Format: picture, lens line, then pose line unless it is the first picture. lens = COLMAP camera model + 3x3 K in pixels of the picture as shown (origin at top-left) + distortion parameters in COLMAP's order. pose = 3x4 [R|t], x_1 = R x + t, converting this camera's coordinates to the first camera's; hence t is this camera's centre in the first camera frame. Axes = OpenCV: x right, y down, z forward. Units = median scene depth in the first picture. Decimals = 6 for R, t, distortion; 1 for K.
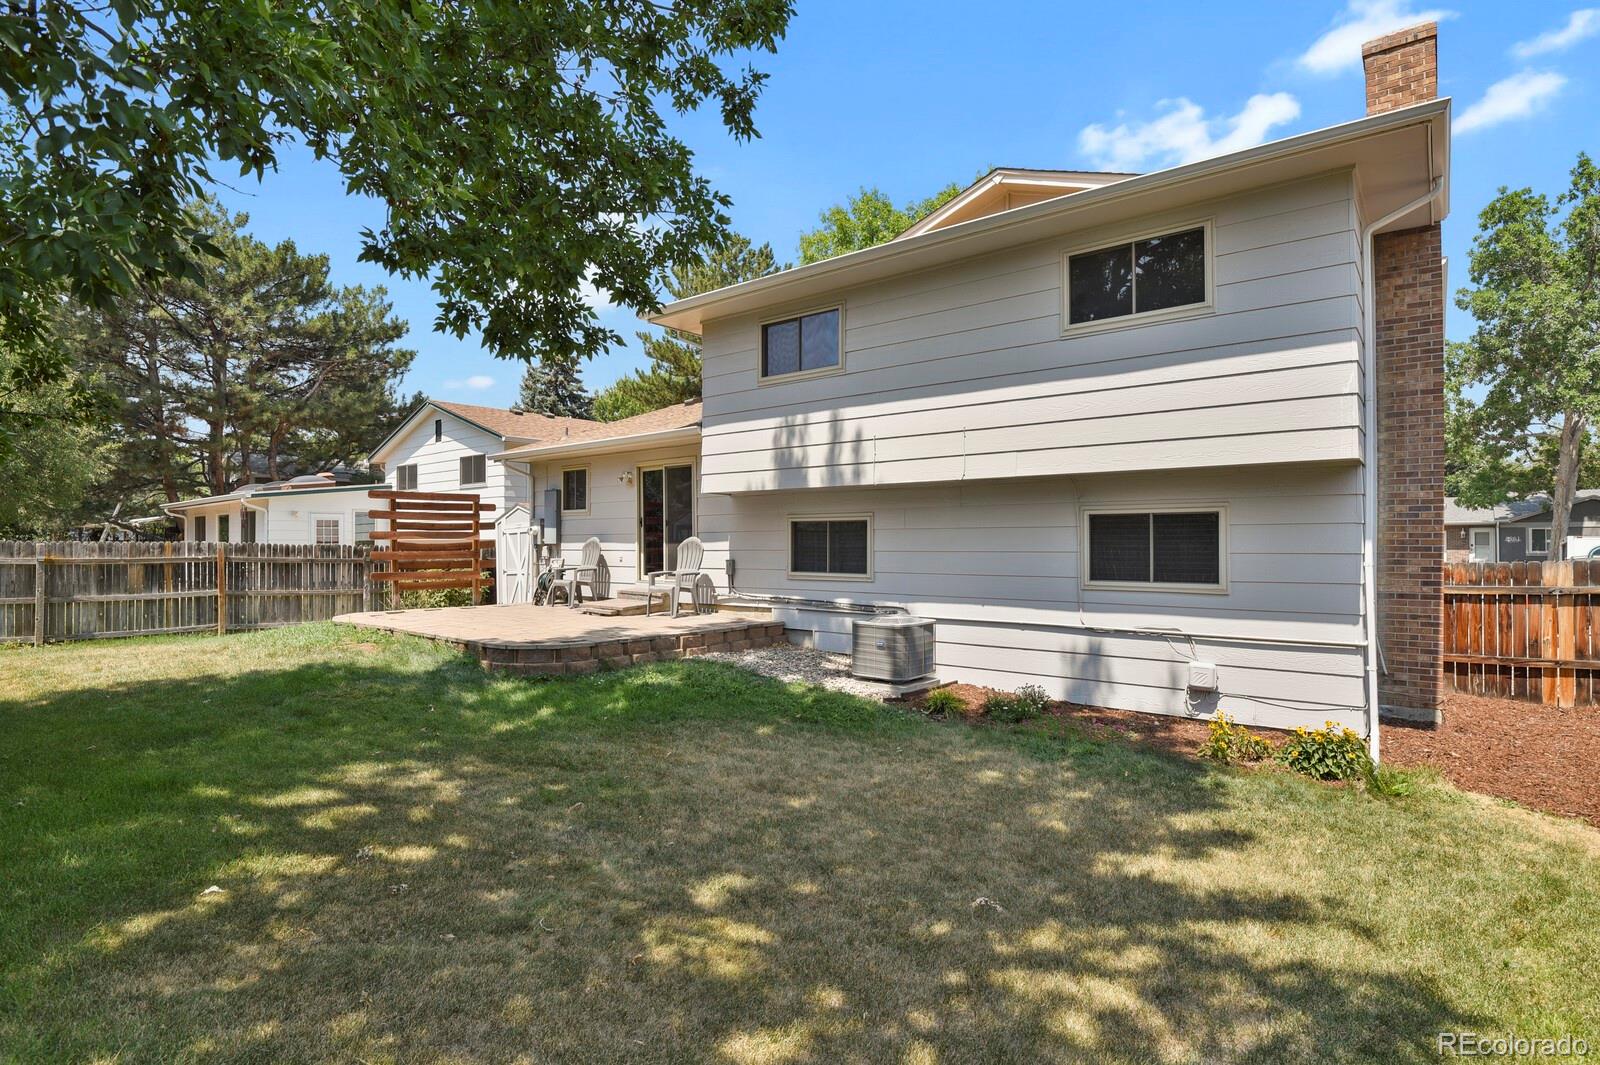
lens RADIAL K [[795.9, 0, 808.8], [0, 795.9, 529.1], [0, 0, 1]] dist [-0.028738, -0.001049]
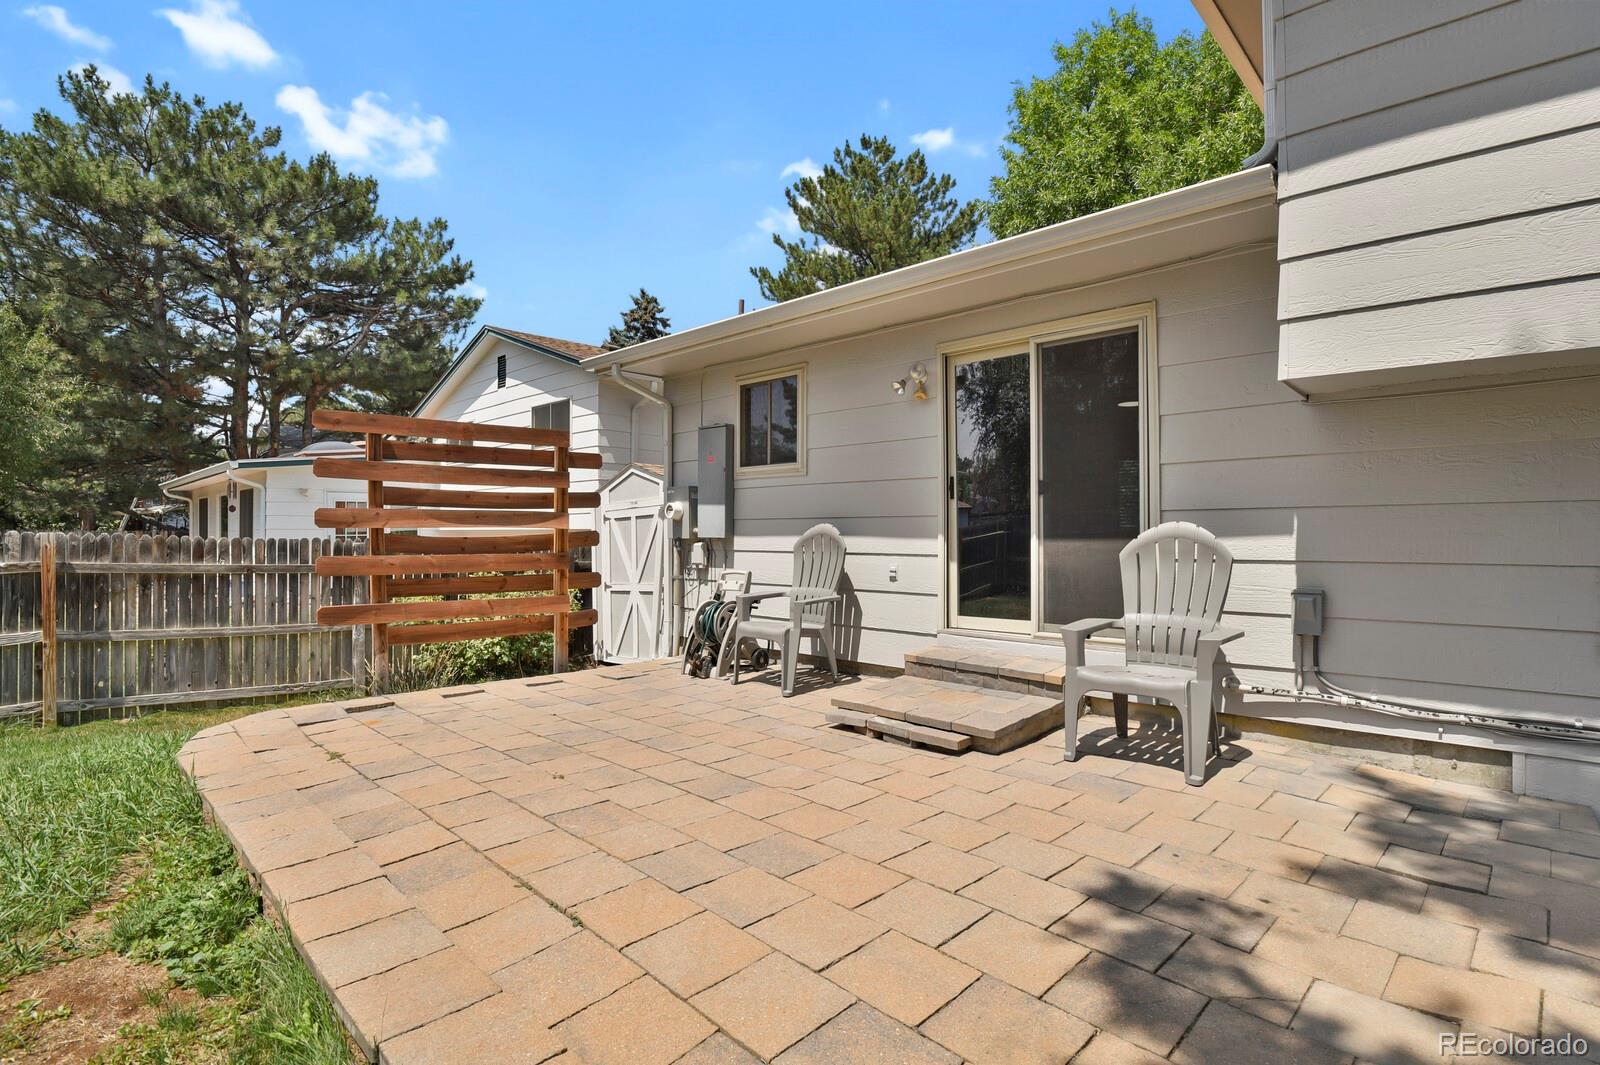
lens RADIAL K [[795.9, 0, 808.8], [0, 795.9, 529.1], [0, 0, 1]] dist [-0.028738, -0.001049]
pose [[0.996525, 0.003230, -0.083231, -0.239052], [-0.002380, 0.999944, 0.010307, 0.008301], [0.083259, -0.010073, 0.996477, 0.553331]]
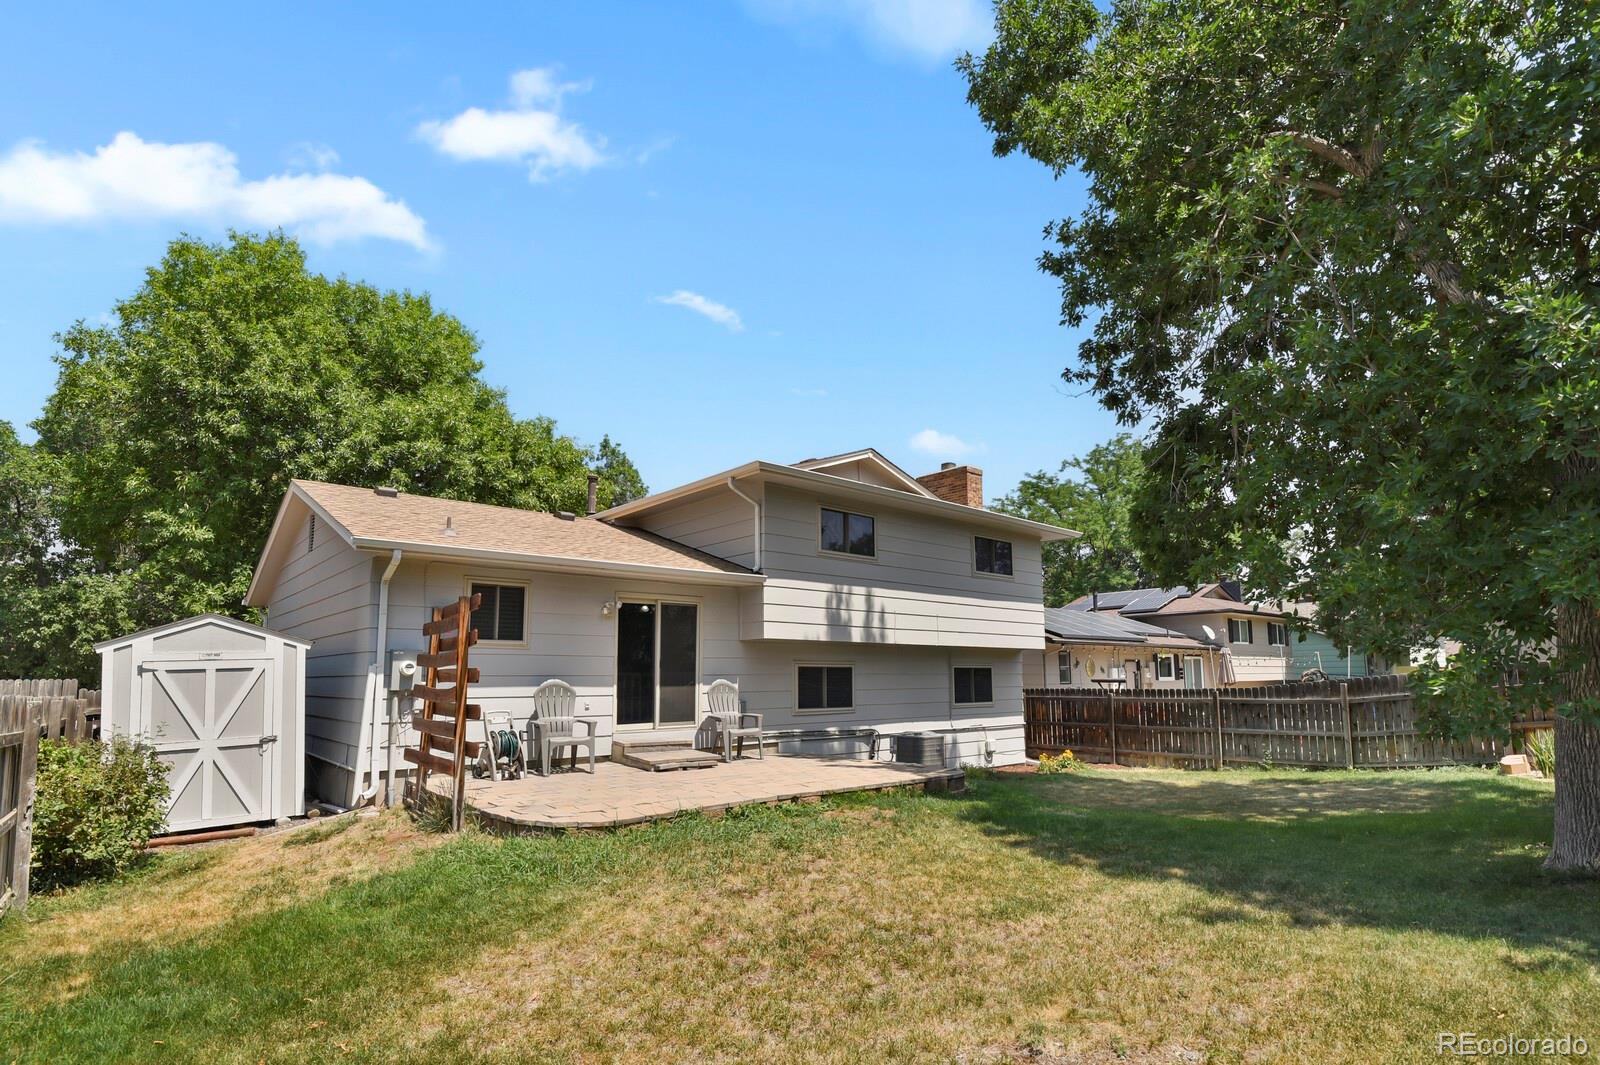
lens RADIAL K [[795.9, 0, 808.8], [0, 795.9, 529.1], [0, 0, 1]] dist [-0.028738, -0.001049]
pose [[0.183541, 0.185511, 0.965349, -0.982504], [-0.006133, 0.982229, -0.187589, 0.009487], [-0.982993, 0.028510, 0.181417, 0.606579]]
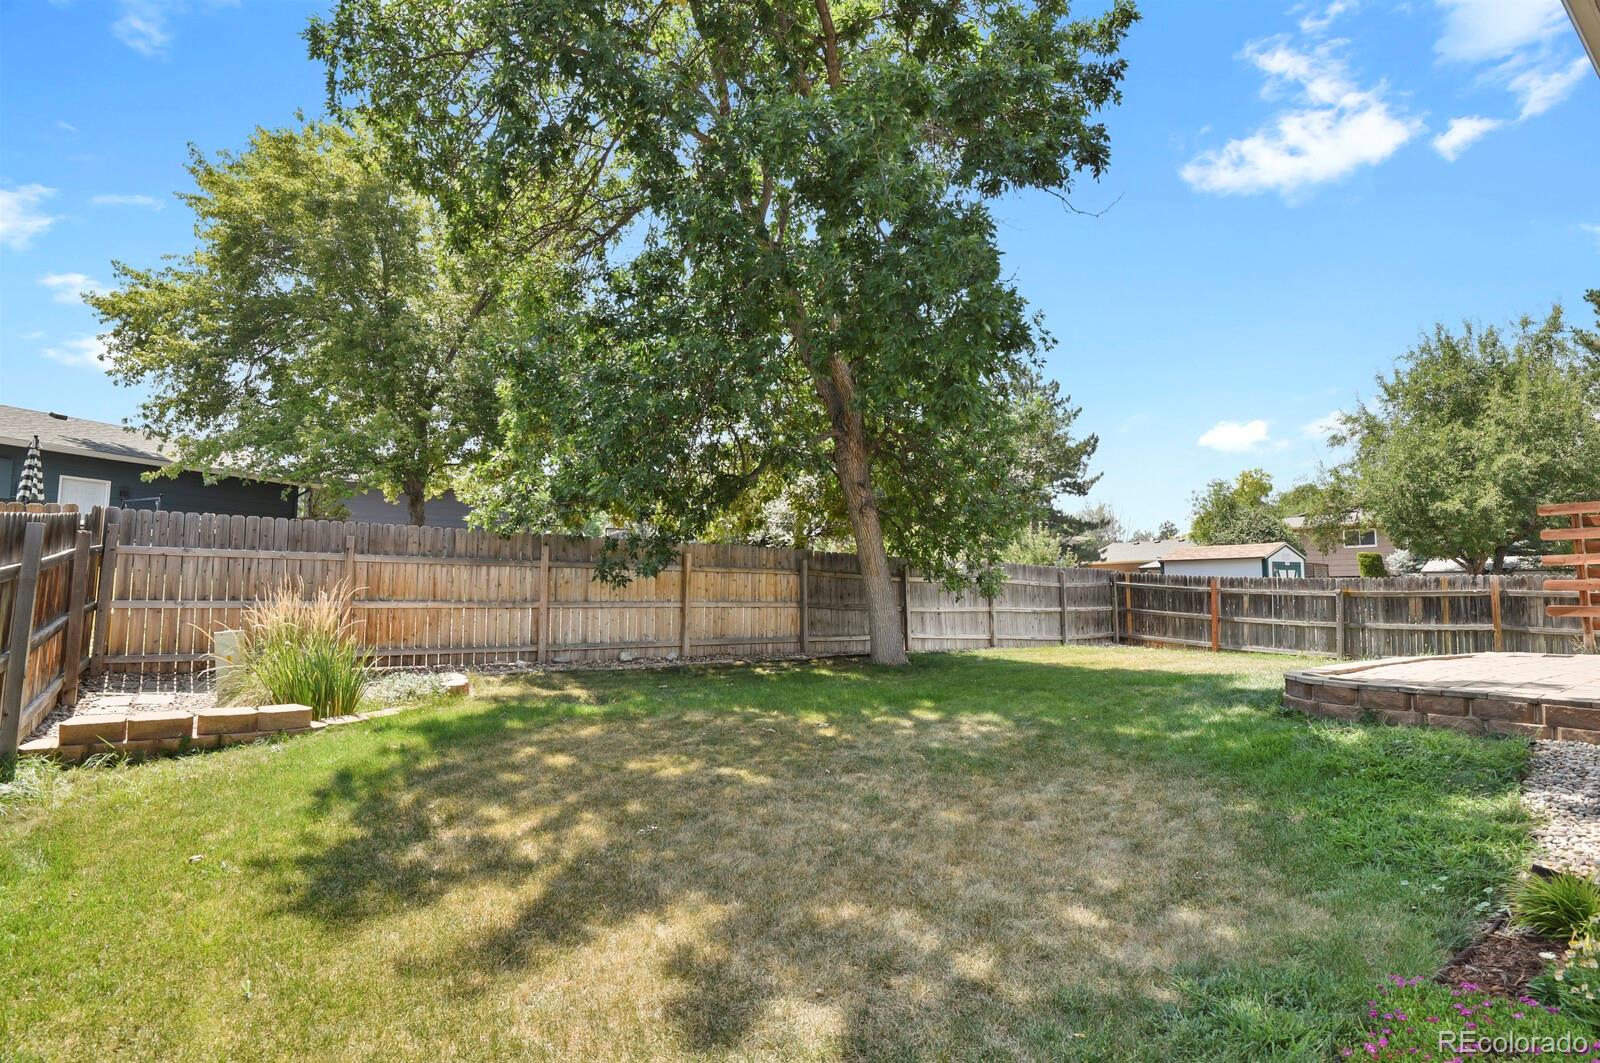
lens RADIAL K [[782.6, 0, 809.5], [0, 782.6, 528.5], [0, 0, 1]] dist [-0.018474, -0.008254]
pose [[-0.281197, -0.088099, -0.955598, 0.386276], [0.011484, 0.995397, -0.095148, 0.039511], [0.959581, -0.037730, -0.278891, 0.452193]]
